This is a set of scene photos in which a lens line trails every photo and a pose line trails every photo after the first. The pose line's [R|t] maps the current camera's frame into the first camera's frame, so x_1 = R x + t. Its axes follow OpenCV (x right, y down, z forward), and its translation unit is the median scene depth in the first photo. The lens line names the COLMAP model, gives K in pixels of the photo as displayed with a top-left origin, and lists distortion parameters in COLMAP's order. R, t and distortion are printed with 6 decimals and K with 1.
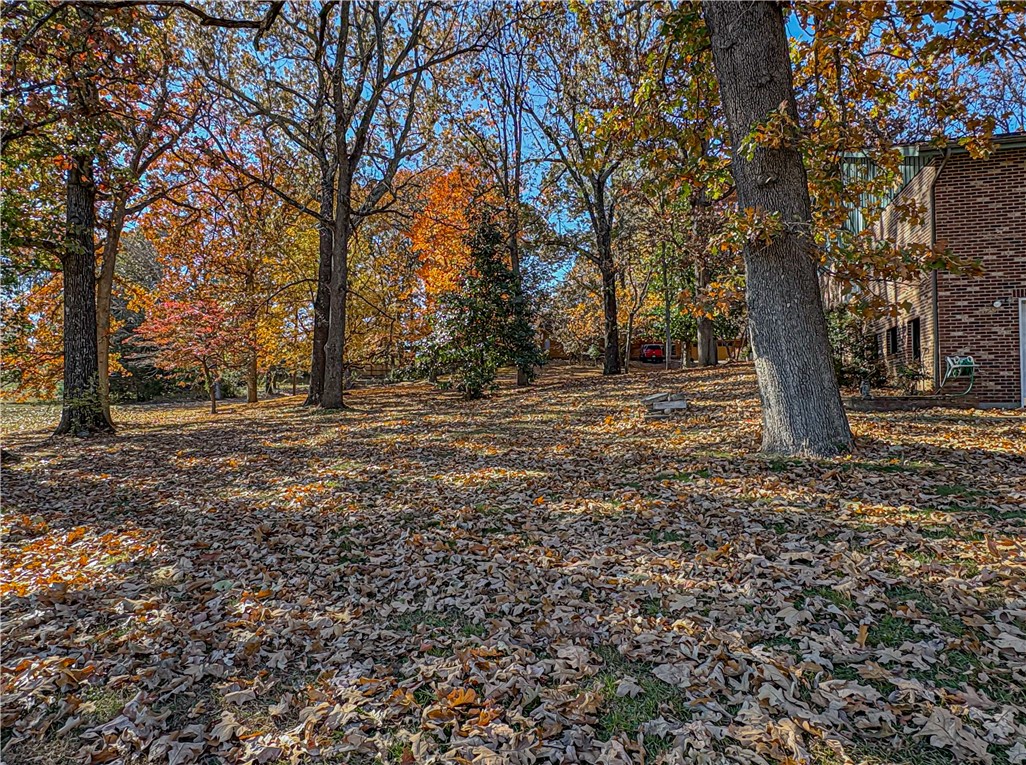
lens RADIAL K [[647.7, 0, 514.8], [0, 647.7, 387.4], [0, 0, 1]] dist [-0.001904, -0.001759]
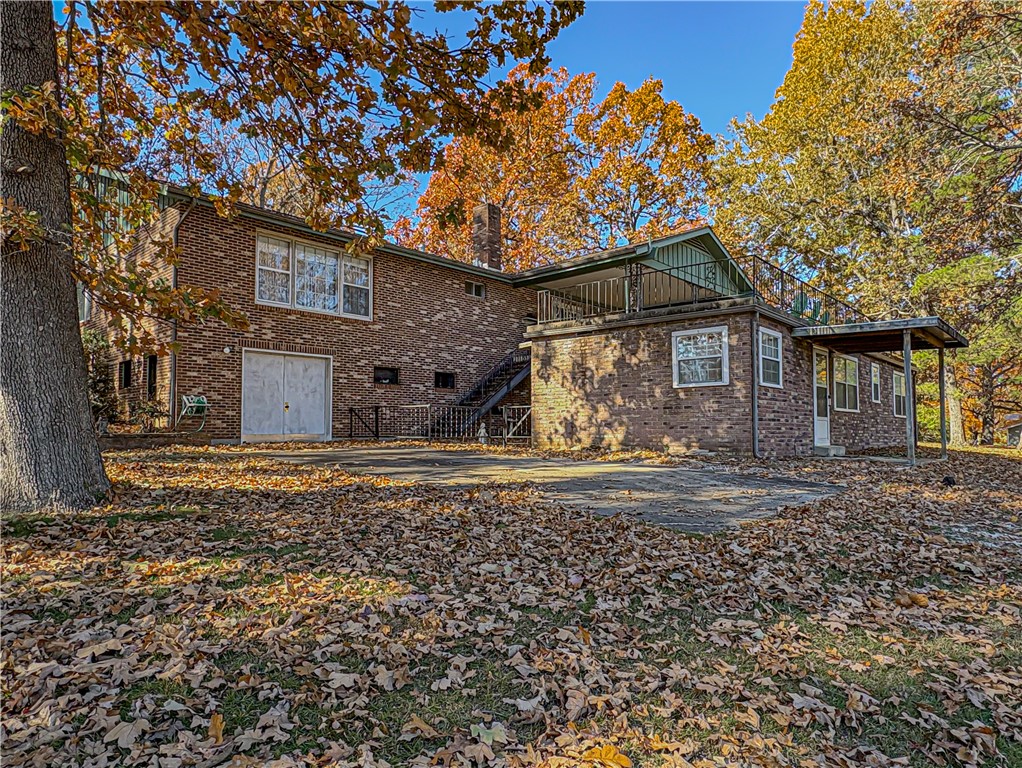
lens RADIAL K [[645.2, 0, 512.0], [0, 645.2, 403.2], [0, 0, 1]] dist [-0.001904, -0.001759]
pose [[0.437899, 0.039740, 0.898145, -0.056018], [-0.023816, 0.999185, -0.032599, -0.024508], [-0.898709, -0.007115, 0.438488, 0.129460]]
